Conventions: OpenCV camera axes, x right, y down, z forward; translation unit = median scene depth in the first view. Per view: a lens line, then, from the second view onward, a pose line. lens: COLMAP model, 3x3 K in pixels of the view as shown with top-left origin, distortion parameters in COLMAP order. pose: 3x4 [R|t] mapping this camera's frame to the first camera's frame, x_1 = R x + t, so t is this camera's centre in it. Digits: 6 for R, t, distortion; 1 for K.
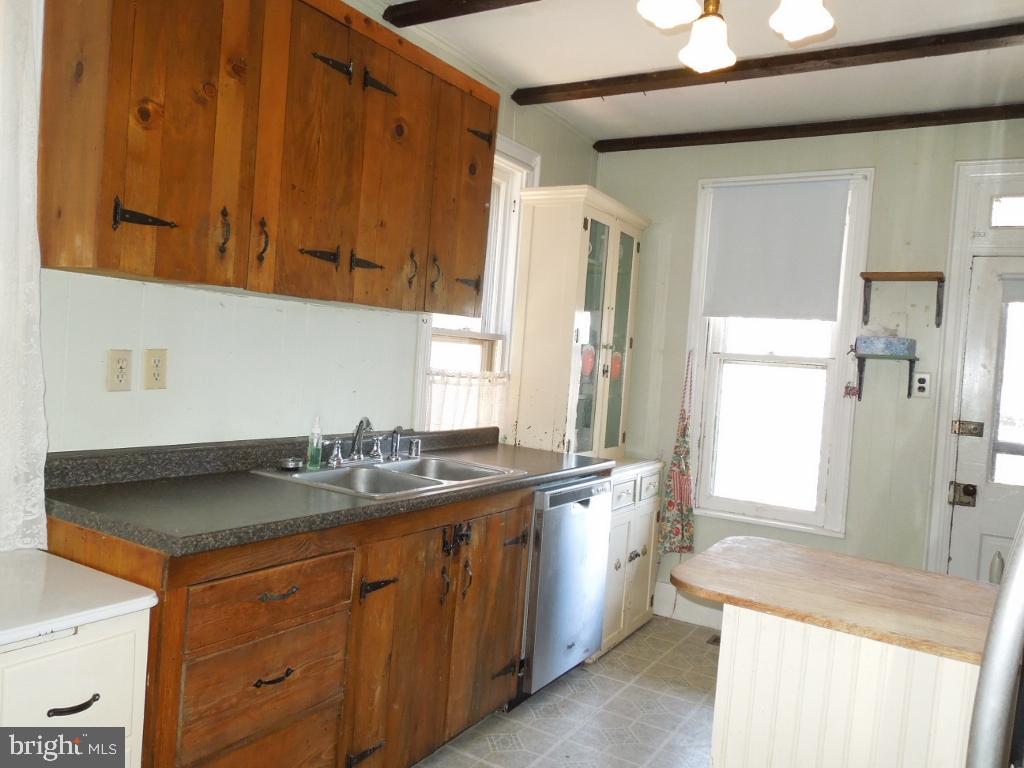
lens RADIAL K [[771.5, 0, 515.6], [0, 771.5, 384.2], [0, 0, 1]] dist [-0.007553, 0.005263]
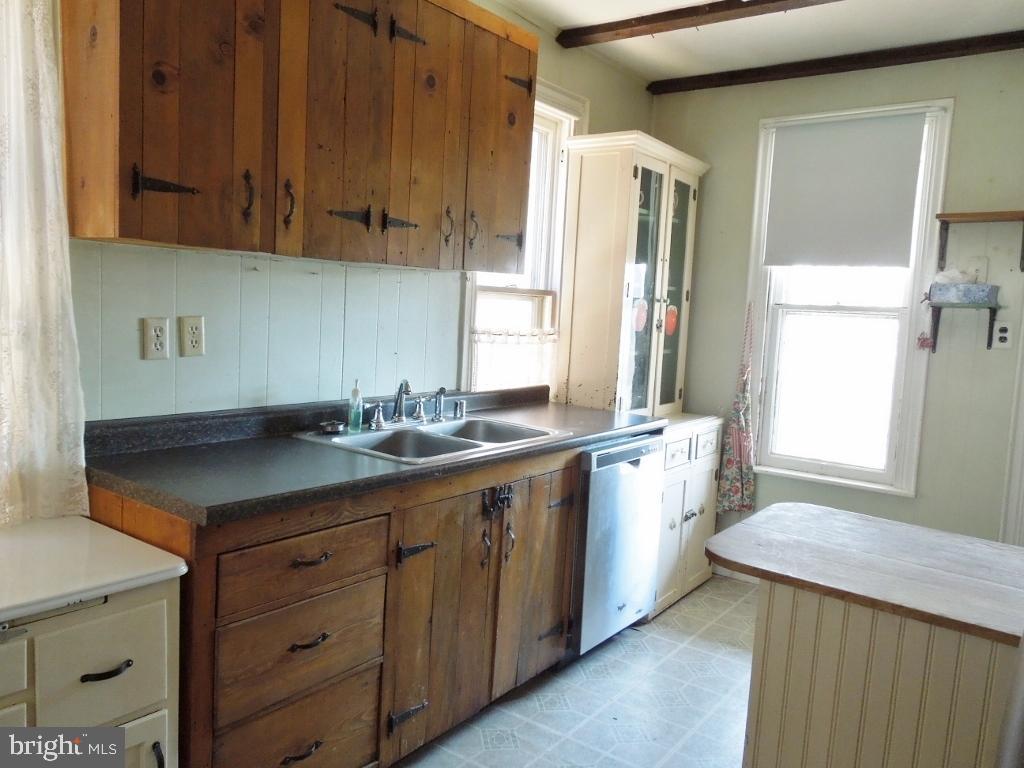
lens RADIAL K [[771.5, 0, 515.8], [0, 771.5, 384.2], [0, 0, 1]] dist [-0.007553, 0.005263]
pose [[0.995760, -0.012456, -0.091145, 0.033829], [0.018050, 0.997986, 0.060806, -0.008217], [0.090204, -0.062193, 0.993979, 0.027737]]
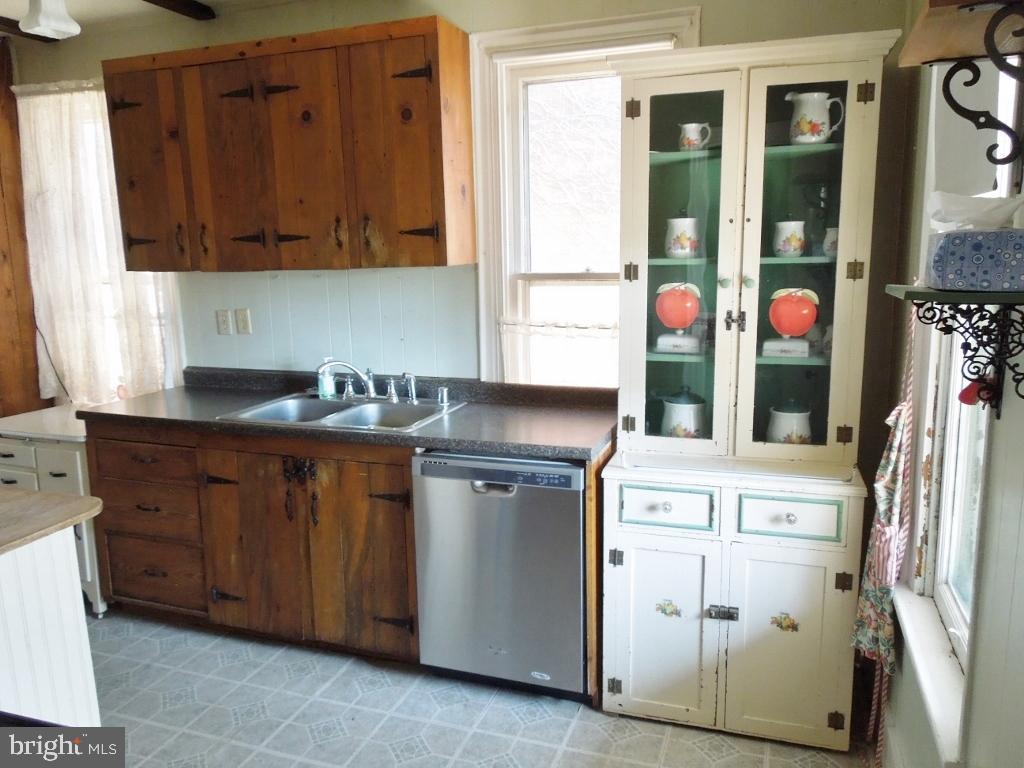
lens RADIAL K [[771.5, 0, 512.1], [0, 771.5, 384.0], [0, 0, 1]] dist [-0.007553, 0.005263]
pose [[0.208951, 0.092280, -0.973562, 0.967070], [-0.003376, 0.995600, 0.093644, -0.032963], [0.977920, -0.016280, 0.208344, 0.941677]]
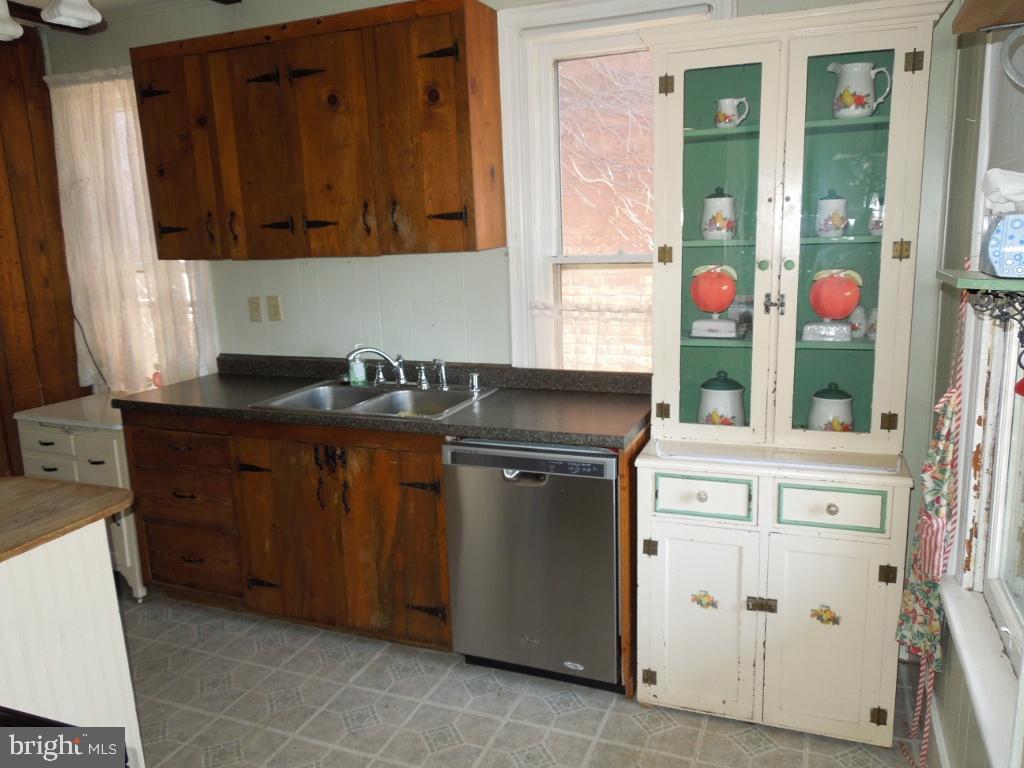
lens RADIAL K [[771.5, 0, 512.2], [0, 771.5, 383.9], [0, 0, 1]] dist [-0.007553, 0.005263]
pose [[0.164798, 0.116932, -0.979371, 0.950563], [0.008953, 0.992730, 0.120033, -0.040298], [0.986287, -0.028549, 0.162553, 0.950869]]
